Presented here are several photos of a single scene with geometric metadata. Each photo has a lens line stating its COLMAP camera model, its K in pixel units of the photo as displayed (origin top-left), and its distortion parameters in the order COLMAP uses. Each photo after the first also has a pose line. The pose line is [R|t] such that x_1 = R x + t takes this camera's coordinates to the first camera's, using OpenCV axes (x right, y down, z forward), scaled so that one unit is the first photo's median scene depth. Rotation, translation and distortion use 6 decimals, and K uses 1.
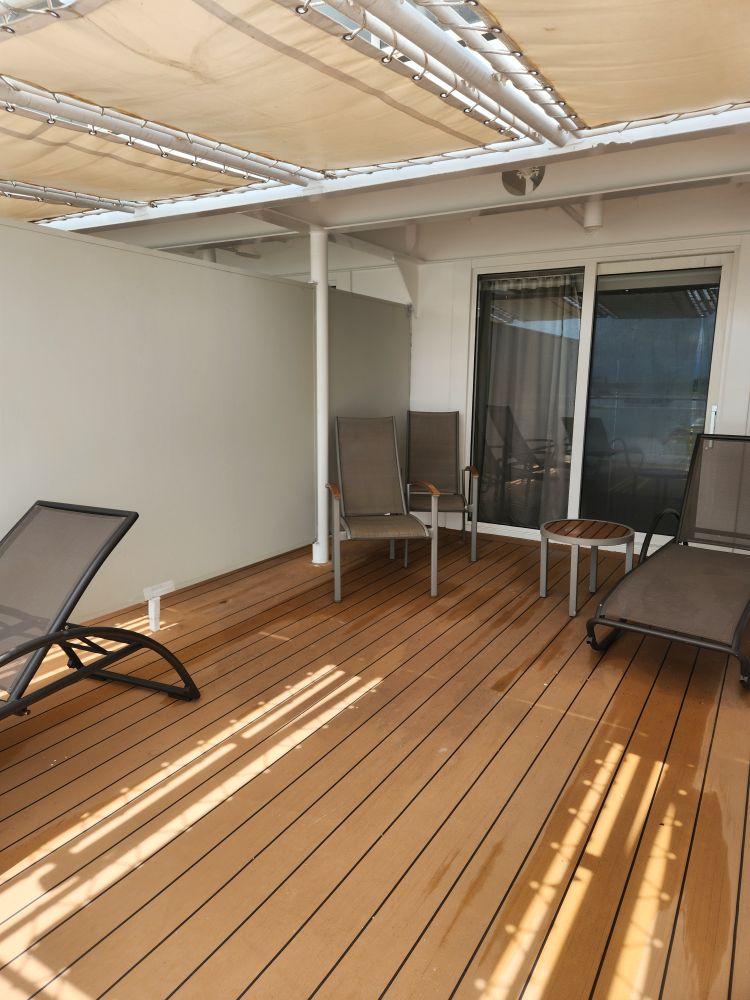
lens RADIAL K [[667.6, 0, 374.8], [0, 667.6, 499.2], [0, 0, 1]] dist [0.038163, 0.001559]
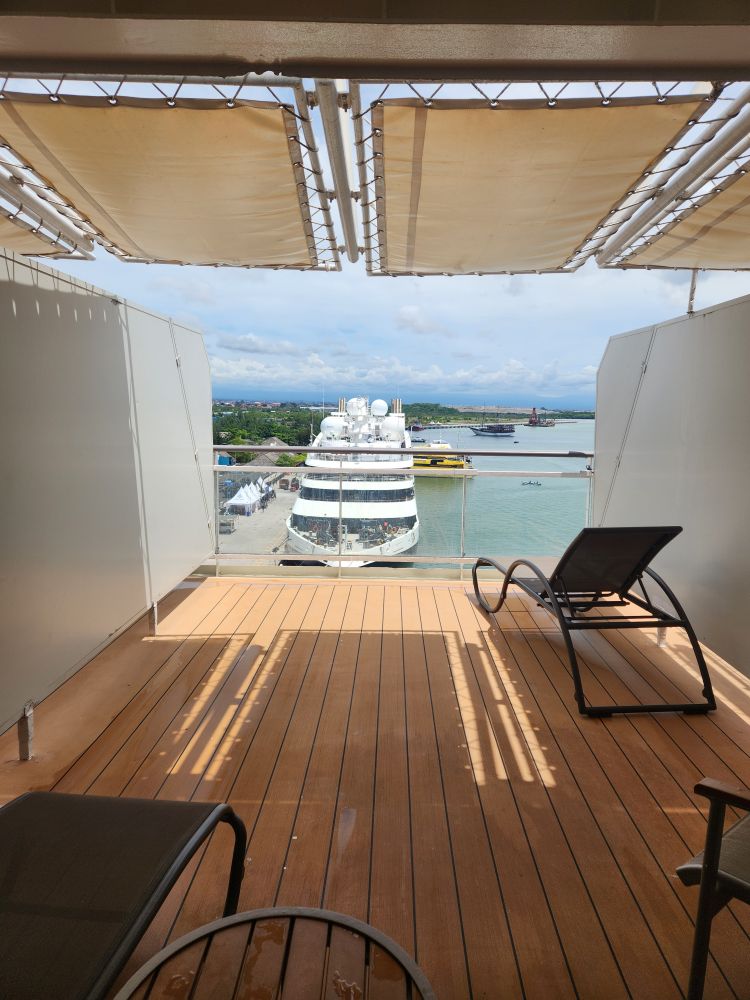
lens RADIAL K [[667.6, 0, 376.9], [0, 667.6, 500.1], [0, 0, 1]] dist [0.038163, 0.001559]
pose [[-0.868881, 0.040658, -0.493348, 0.643458], [-0.116179, 0.952036, 0.283073, -0.359548], [0.481194, 0.303274, -0.822483, 1.883908]]
